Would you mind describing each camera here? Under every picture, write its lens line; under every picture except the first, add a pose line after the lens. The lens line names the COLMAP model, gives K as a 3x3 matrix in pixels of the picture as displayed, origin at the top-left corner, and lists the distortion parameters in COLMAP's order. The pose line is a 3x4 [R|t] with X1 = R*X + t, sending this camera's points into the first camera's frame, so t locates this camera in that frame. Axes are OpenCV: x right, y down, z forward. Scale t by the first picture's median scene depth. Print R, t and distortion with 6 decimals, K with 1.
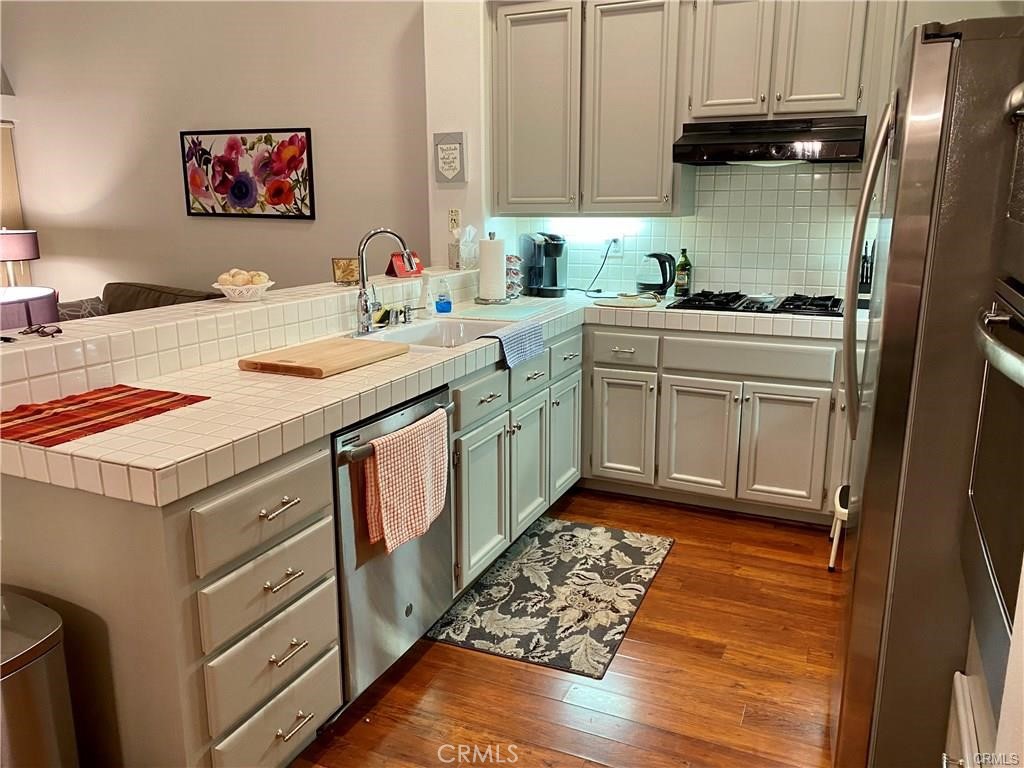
lens RADIAL K [[788.6, 0, 512.0], [0, 788.6, 384.0], [0, 0, 1]] dist [0.005812, 0.005168]
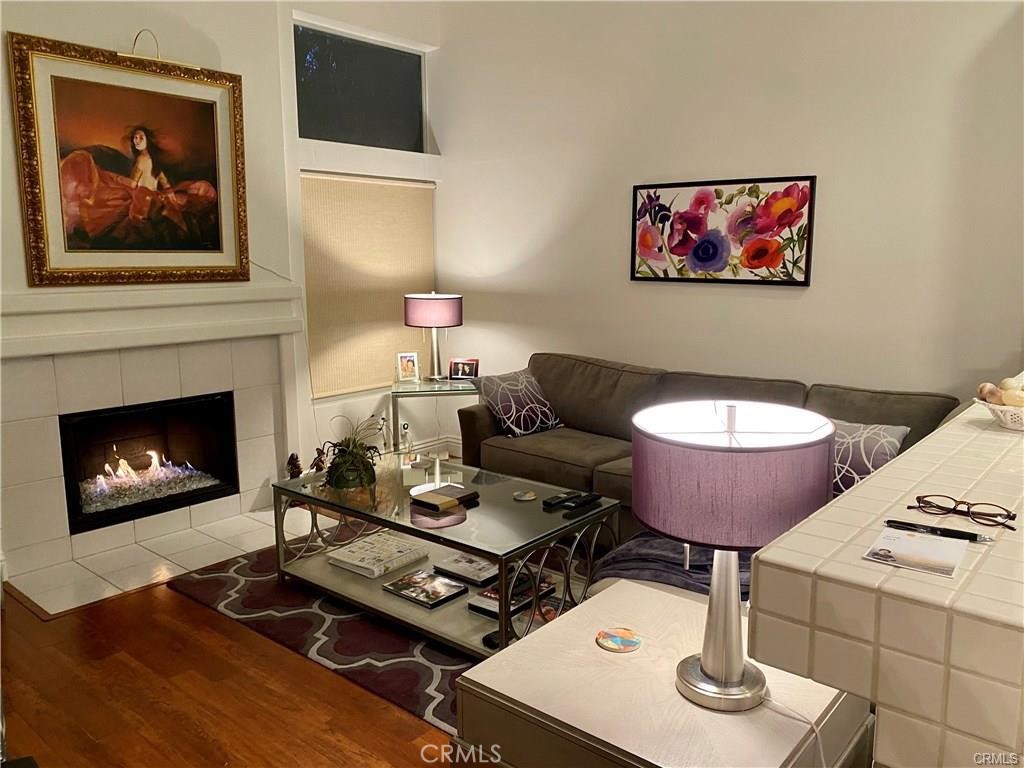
lens RADIAL K [[788.6, 0, 512.0], [0, 788.6, 384.0], [0, 0, 1]] dist [0.005812, 0.005168]
pose [[0.964212, 0.037961, -0.262402, -0.319923], [-0.055348, 0.996711, -0.059189, -0.041990], [0.259293, 0.071594, 0.963142, 0.141564]]
